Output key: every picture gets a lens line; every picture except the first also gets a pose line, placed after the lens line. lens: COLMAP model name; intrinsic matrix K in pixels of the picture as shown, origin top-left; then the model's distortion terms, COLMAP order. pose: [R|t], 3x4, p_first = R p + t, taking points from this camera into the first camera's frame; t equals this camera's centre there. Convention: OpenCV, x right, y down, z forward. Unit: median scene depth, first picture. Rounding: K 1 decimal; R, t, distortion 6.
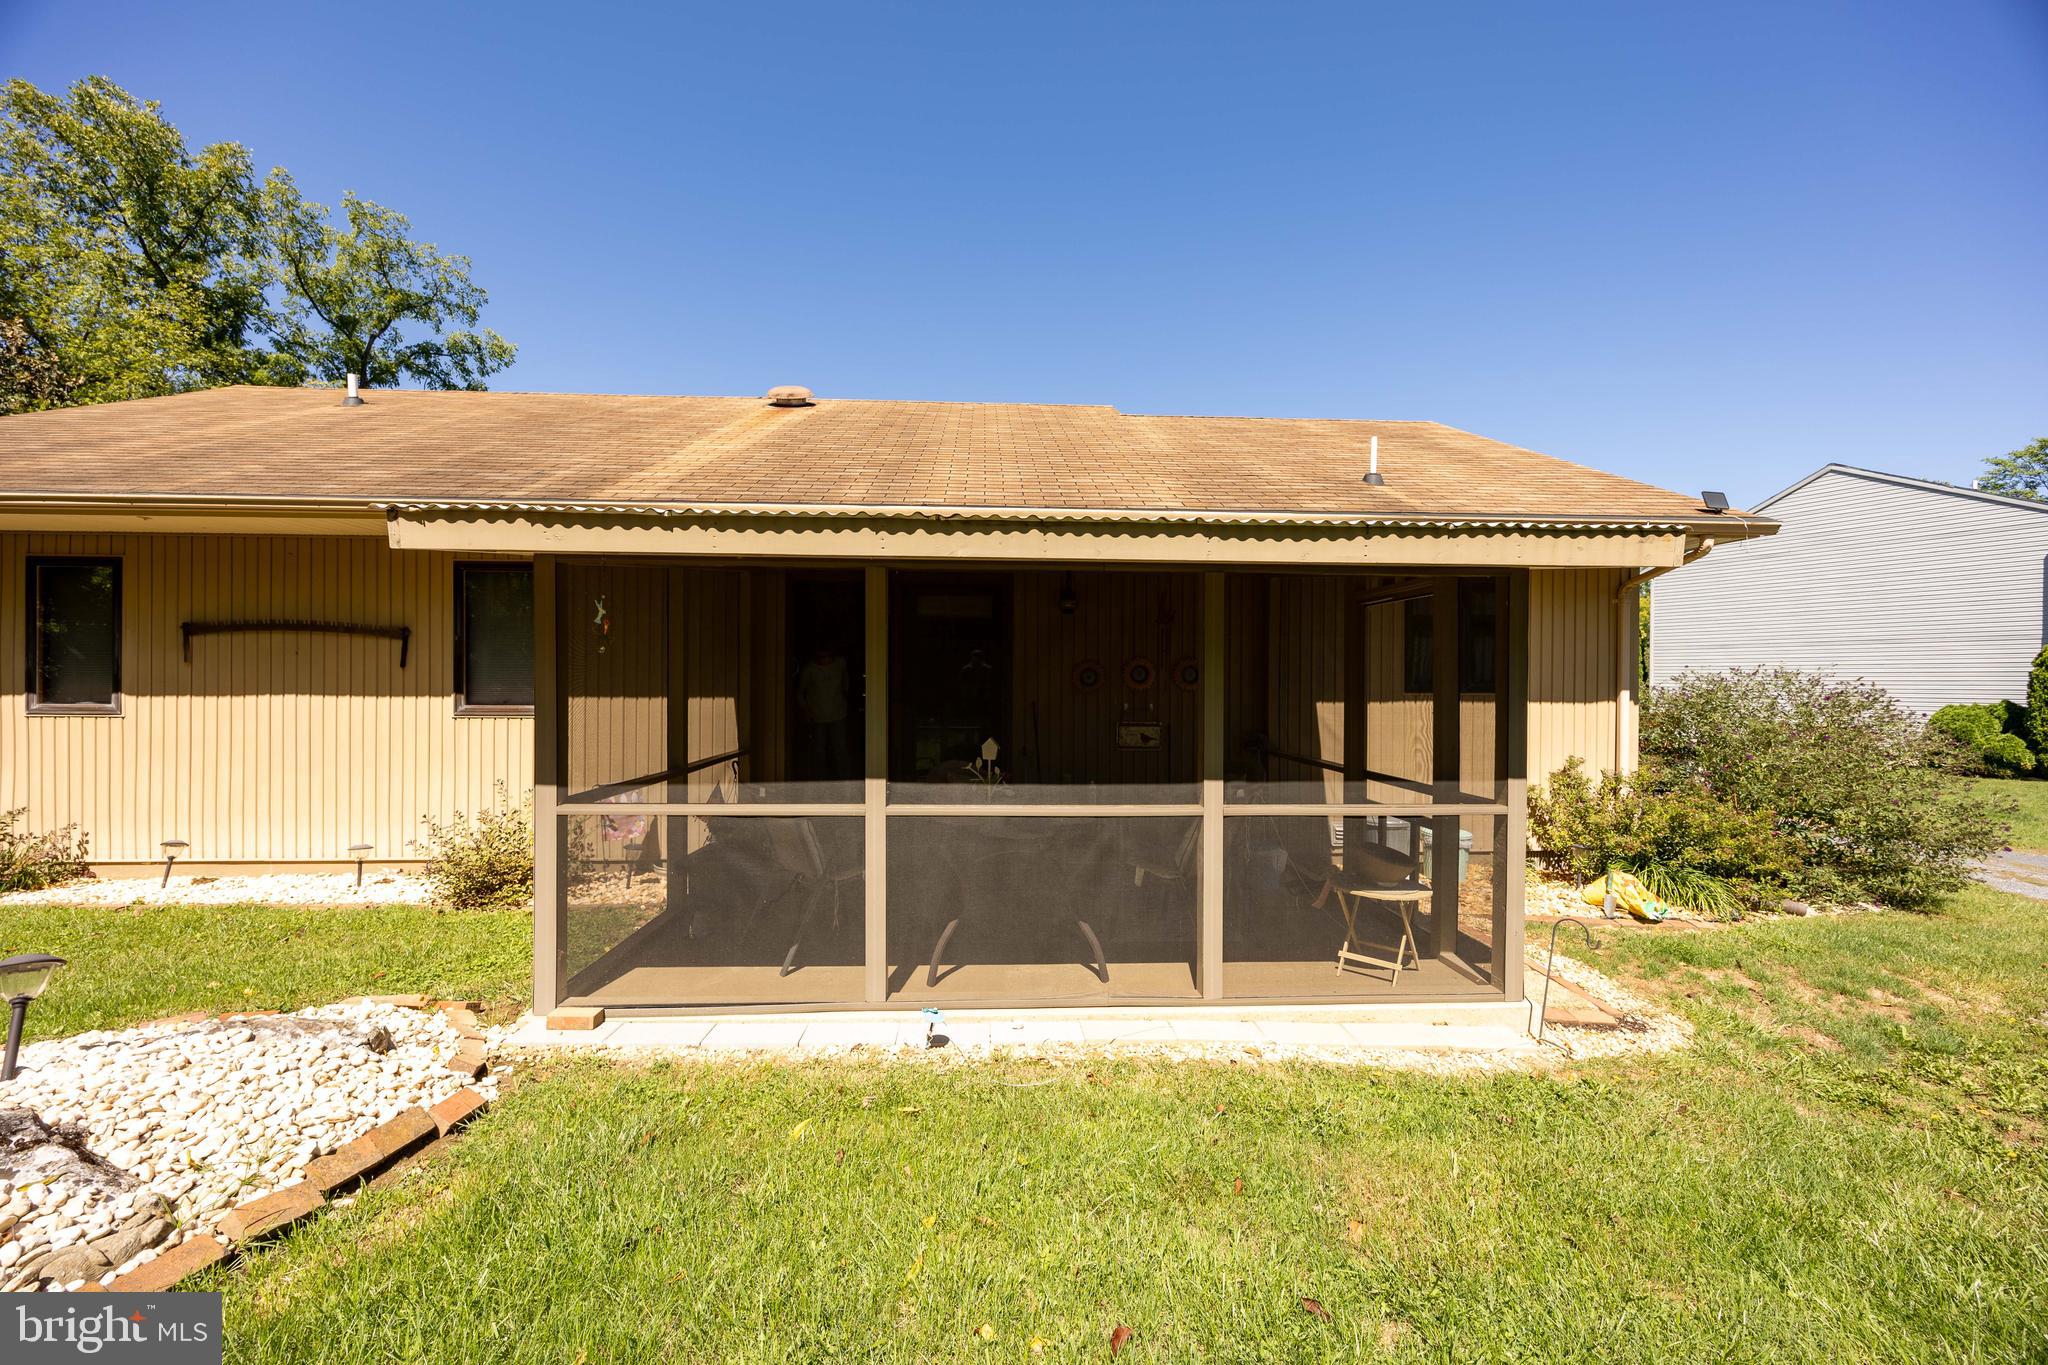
lens RADIAL K [[811.3, 0, 1024.0], [0, 811.3, 682.5], [0, 0, 1]] dist [-0.001485, -0.000205]
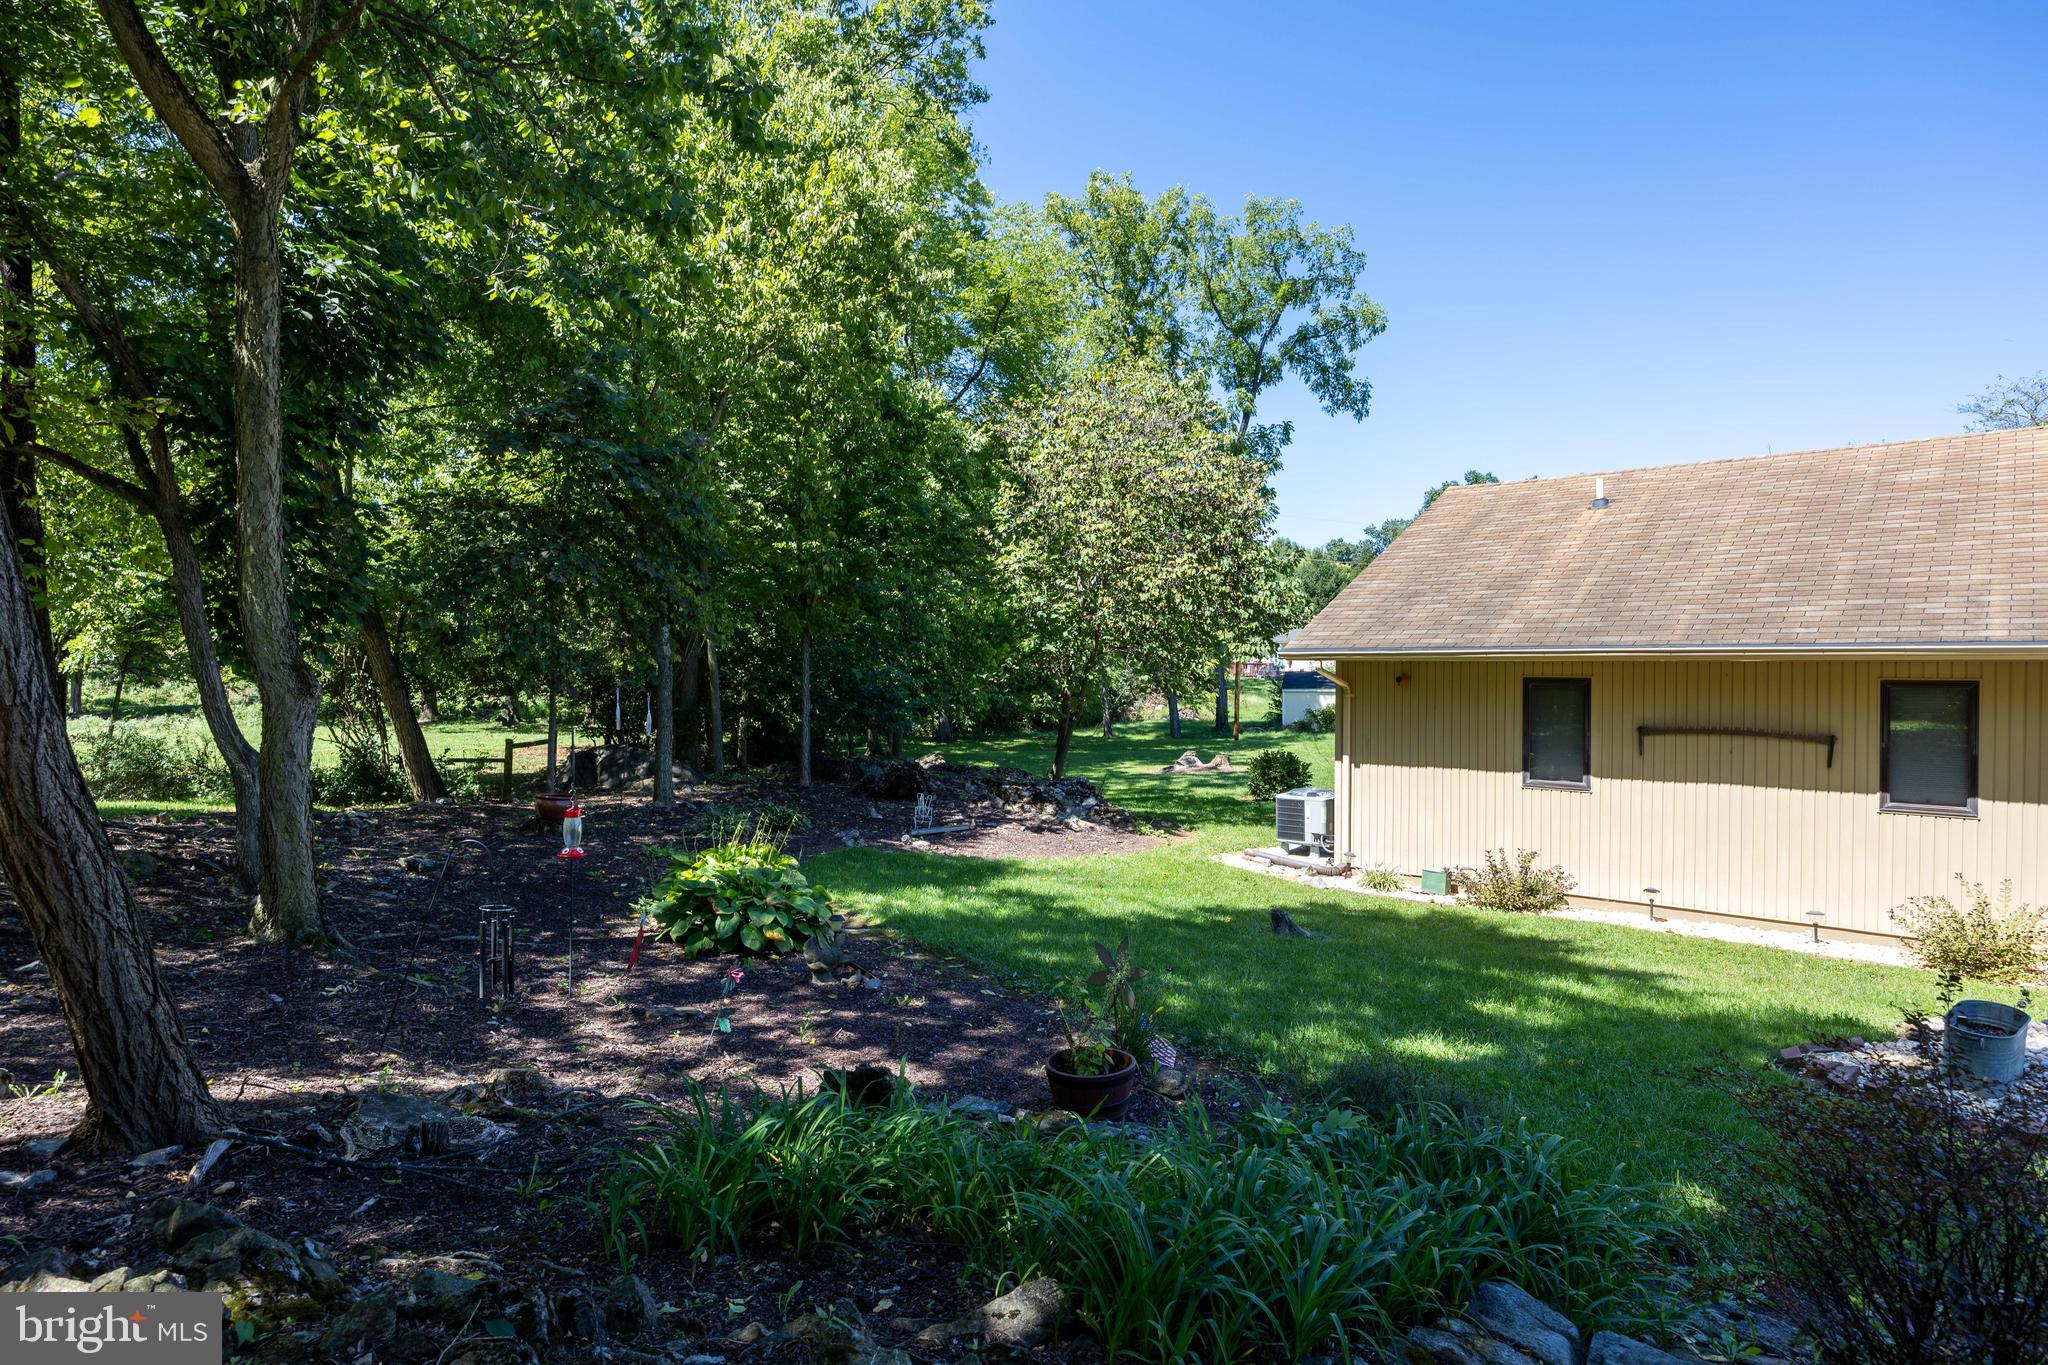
lens RADIAL K [[1135.5, 0, 1024.0], [0, 1135.5, 682.5], [0, 0, 1]] dist [-0.001913, -0.000158]
pose [[0.709661, 0.005358, -0.704523, -0.424288], [-0.001613, 0.999981, 0.005980, -0.153897], [0.704542, -0.003108, 0.709656, -1.050162]]
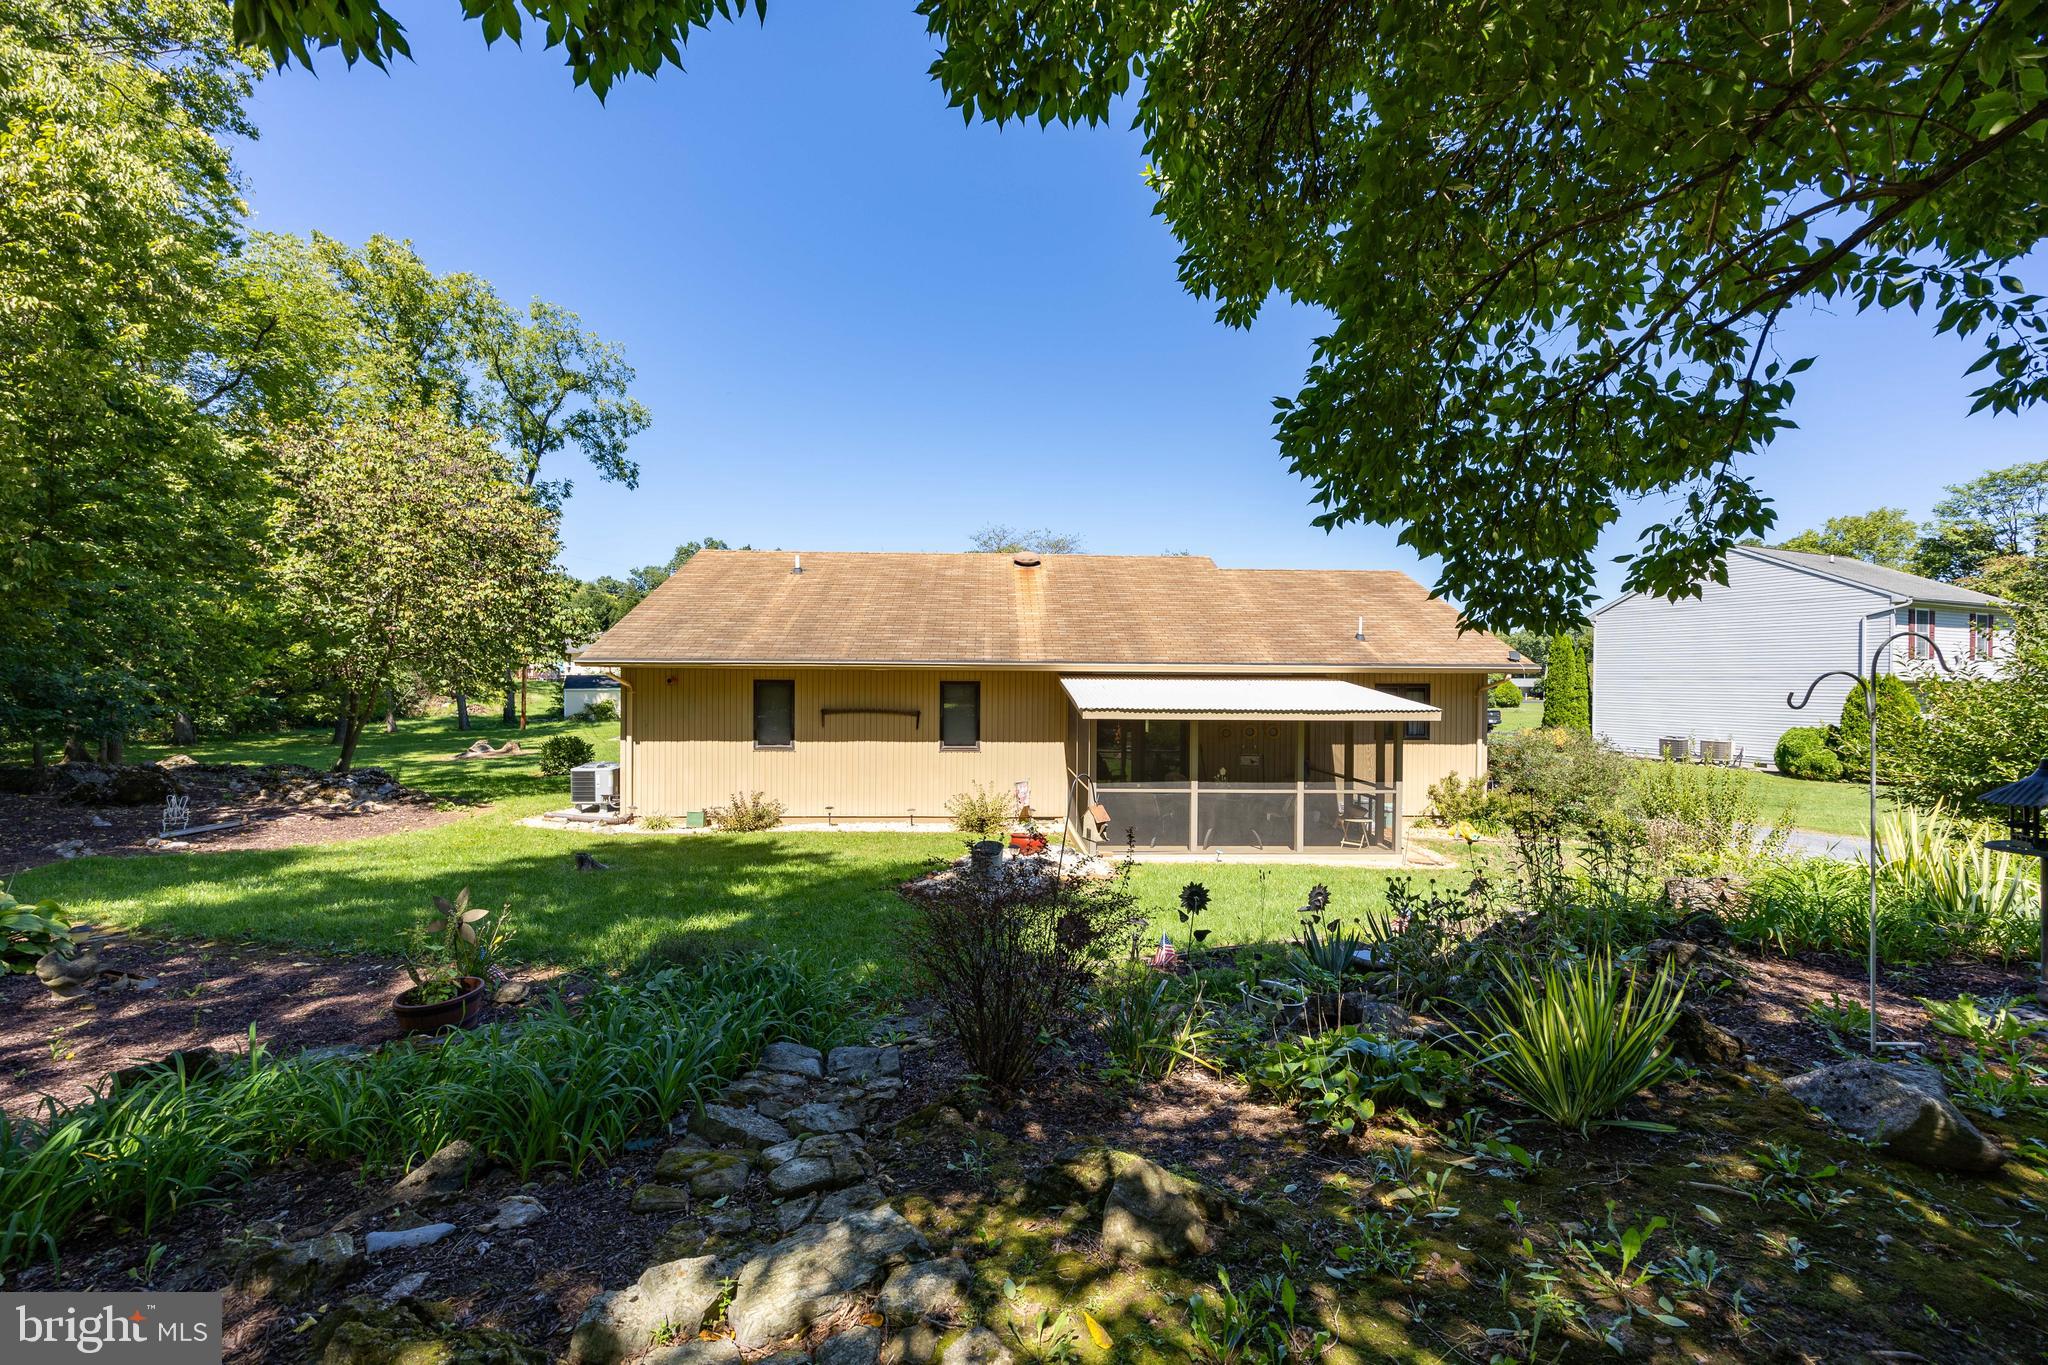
lens RADIAL K [[811.3, 0, 1024.0], [0, 811.3, 682.5], [0, 0, 1]] dist [-0.001485, -0.000205]
pose [[0.999913, 0.001885, -0.013033, -0.445679], [-0.001845, 0.999994, 0.003088, -0.152142], [0.013039, -0.003064, 0.999910, -1.204399]]
